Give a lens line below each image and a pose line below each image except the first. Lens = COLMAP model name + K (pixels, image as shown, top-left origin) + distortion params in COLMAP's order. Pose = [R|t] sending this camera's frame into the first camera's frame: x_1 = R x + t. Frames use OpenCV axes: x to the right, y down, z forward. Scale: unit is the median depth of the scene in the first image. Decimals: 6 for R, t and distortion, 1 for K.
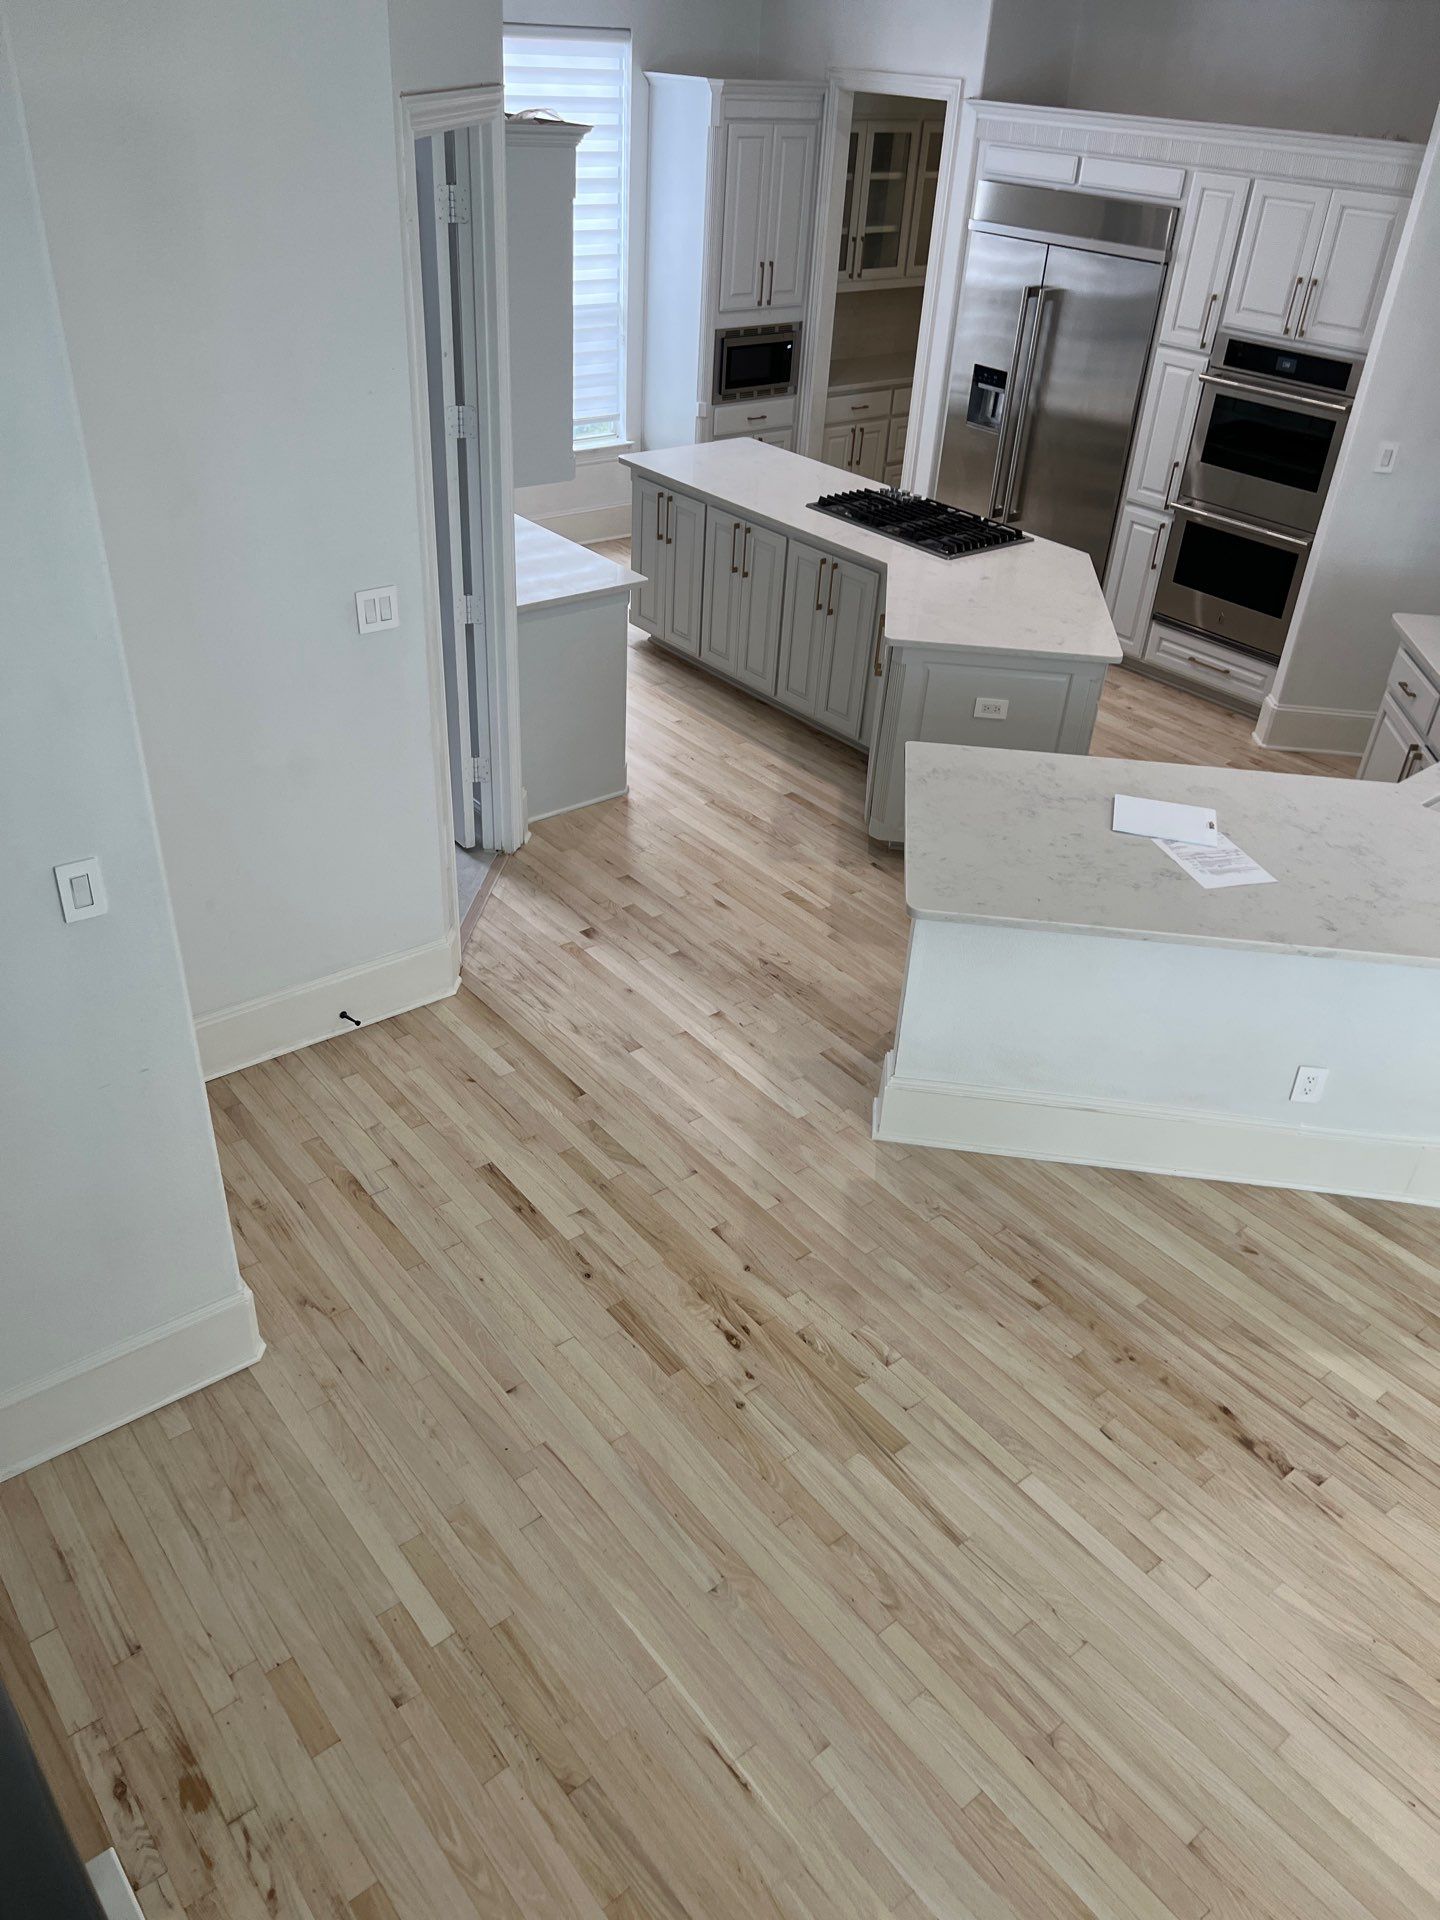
lens RADIAL K [[1429.5, 0, 720.0], [0, 1429.5, 960.0], [0, 0, 1]] dist [0.083236, -0.086288]
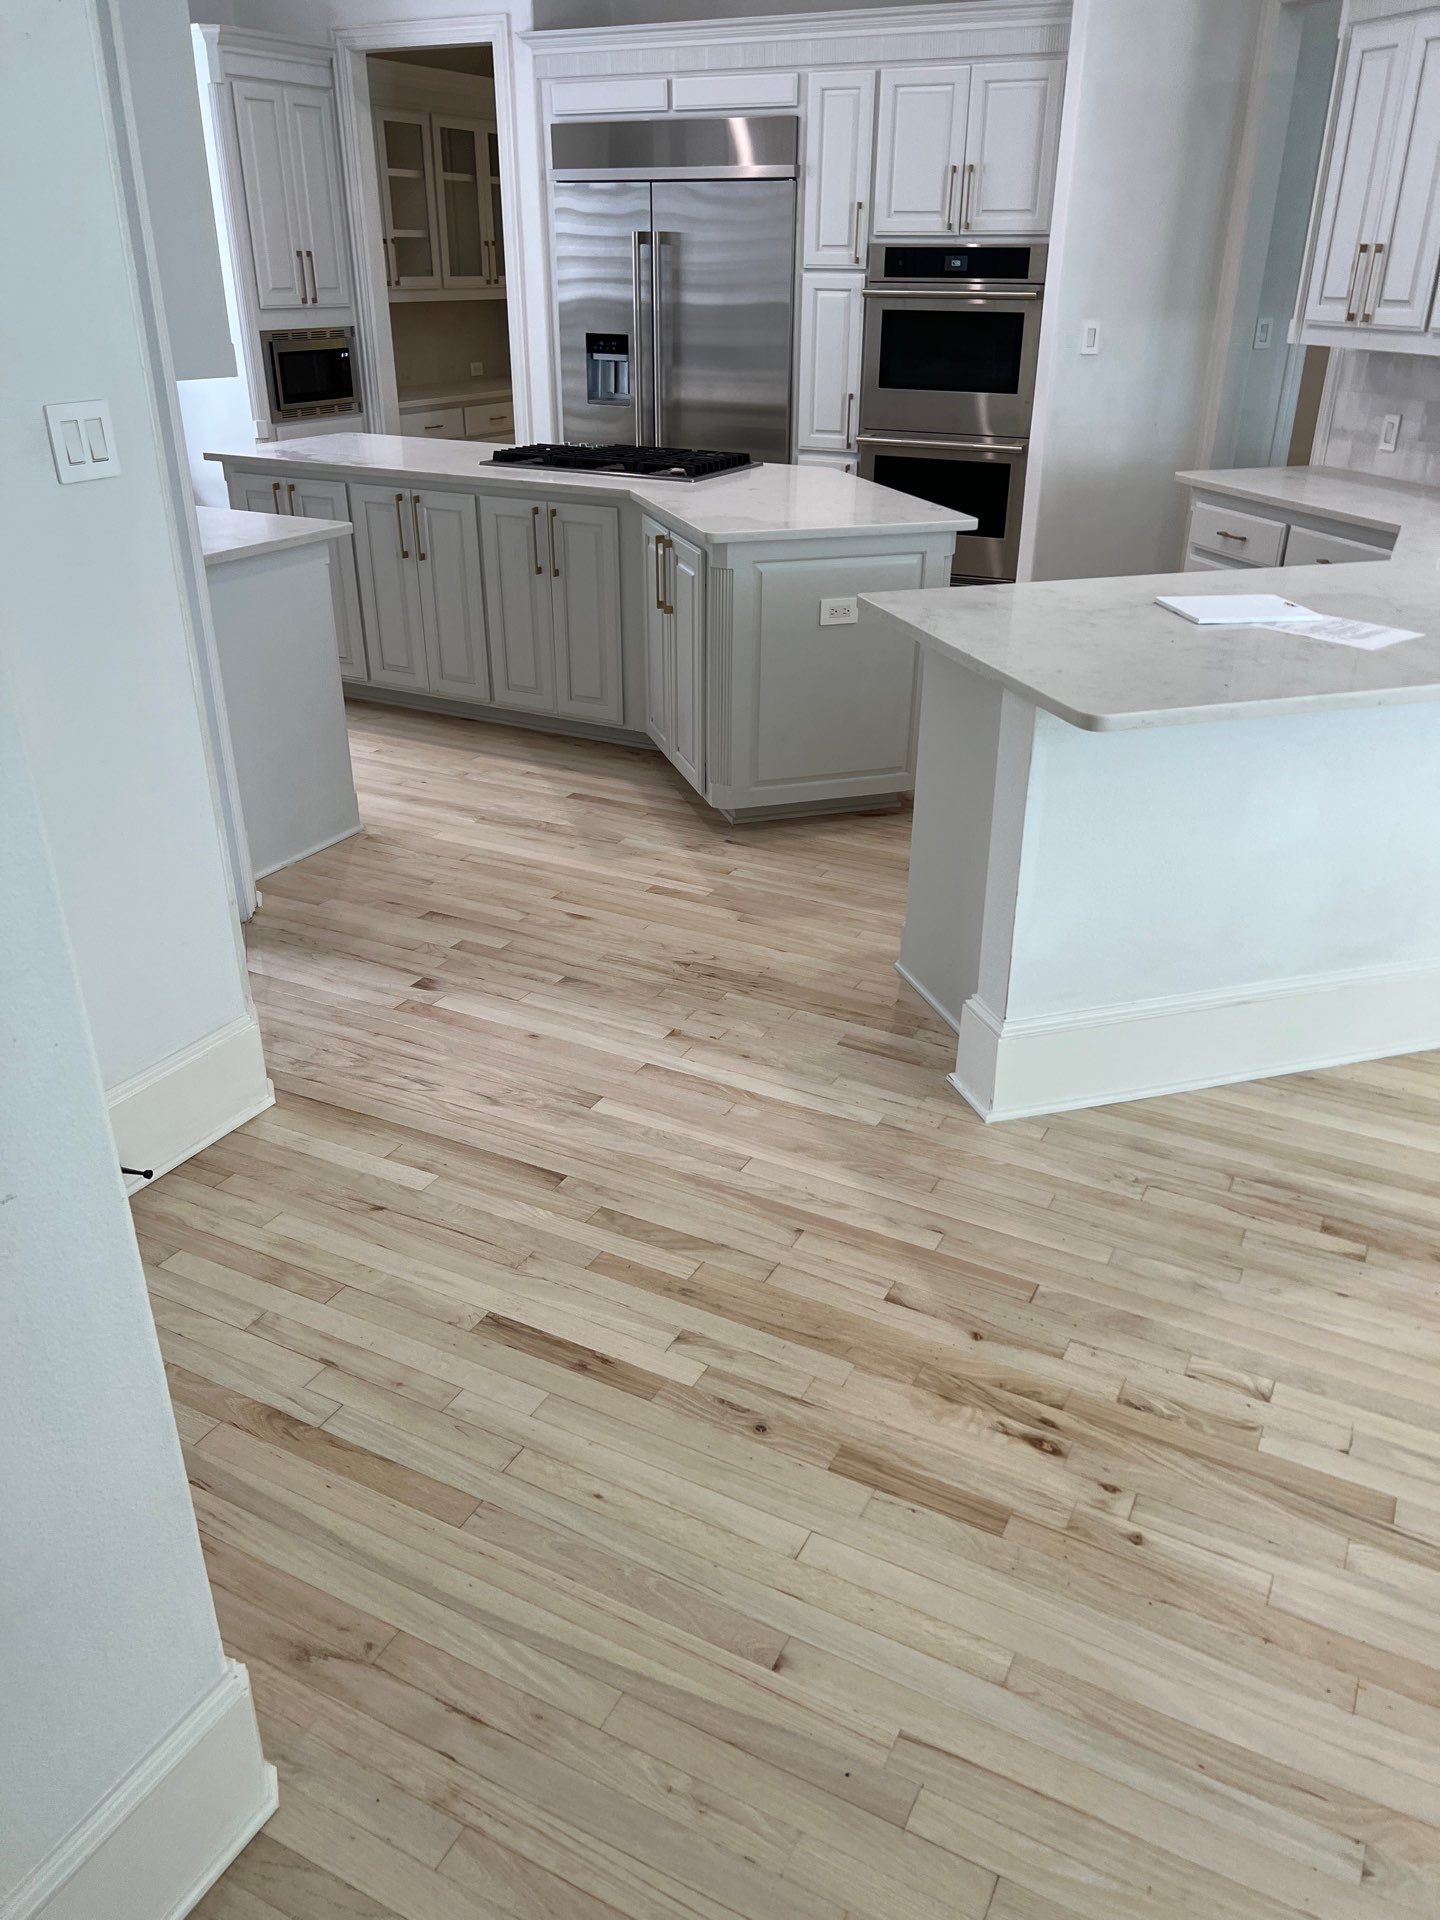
lens RADIAL K [[1430.0, 0, 745.0], [0, 1430.0, 969.5], [0, 0, 1]] dist [0.044058, -0.044744]
pose [[0.912065, -0.220951, 0.345424, -0.199743], [0.254214, 0.965665, -0.053544, 0.052956], [-0.321733, 0.136647, 0.936918, 0.329207]]
